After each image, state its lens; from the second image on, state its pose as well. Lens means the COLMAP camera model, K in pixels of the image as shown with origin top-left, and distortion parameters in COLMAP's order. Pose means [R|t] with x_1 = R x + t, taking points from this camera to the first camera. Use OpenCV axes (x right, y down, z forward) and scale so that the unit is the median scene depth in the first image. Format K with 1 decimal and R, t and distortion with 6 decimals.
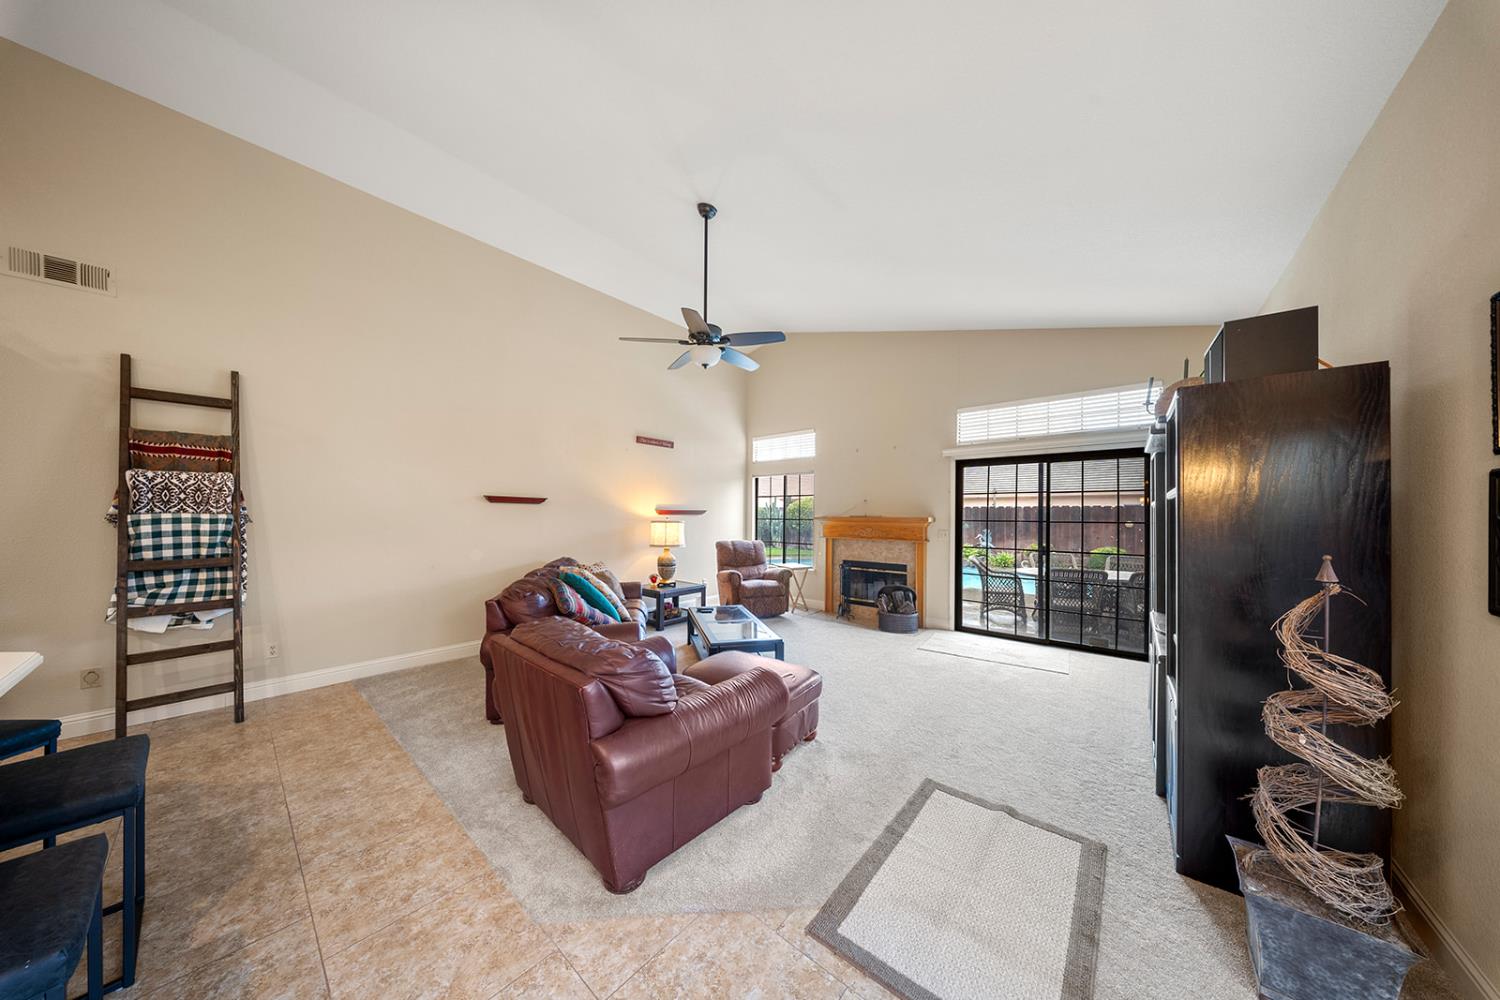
lens RADIAL K [[449.6, 0, 744.3], [0, 449.6, 514.9], [0, 0, 1]] dist [-0.000973, -0.000294]
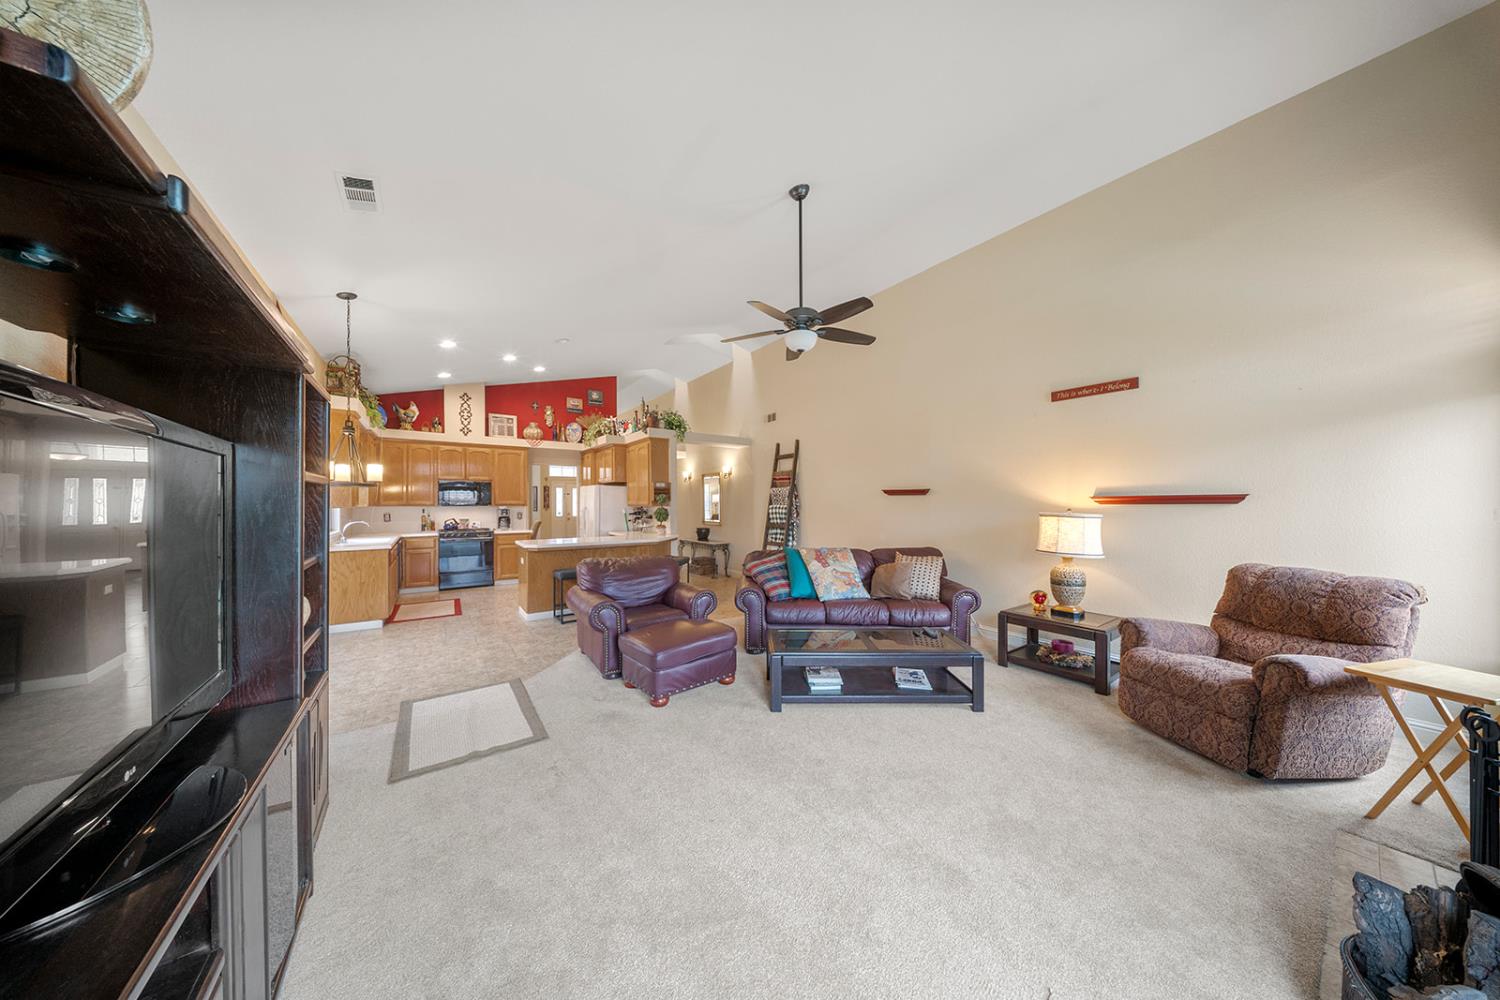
lens RADIAL K [[449.6, 0, 747.7], [0, 449.6, 503.5], [0, 0, 1]] dist [-0.000973, -0.000294]
pose [[-0.244711, -0.009422, -0.969550, 1.068465], [-0.001933, 0.999956, -0.009229, 0.010489], [0.969594, -0.000384, -0.244719, 1.362255]]
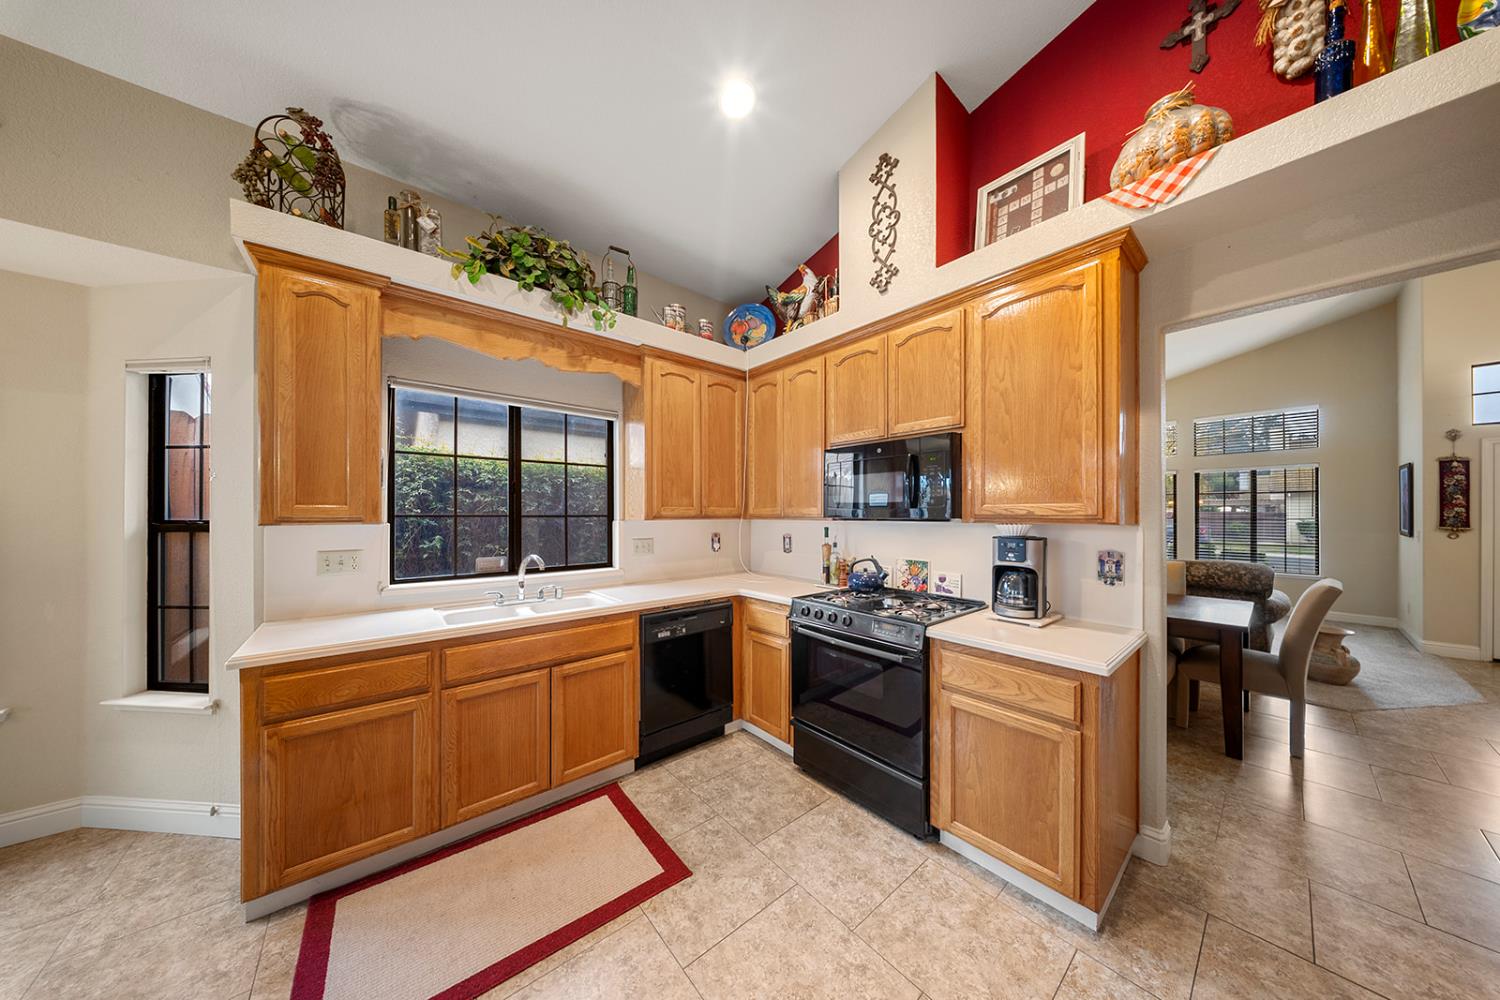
lens RADIAL K [[449.6, 0, 752.7], [0, 449.6, 514.4], [0, 0, 1]] dist [-0.000973, -0.000294]
pose [[-0.987717, -0.009430, 0.155971, -0.843729], [-0.009013, 0.999954, 0.003378, -0.008288], [-0.155996, 0.001931, -0.987756, 0.044765]]
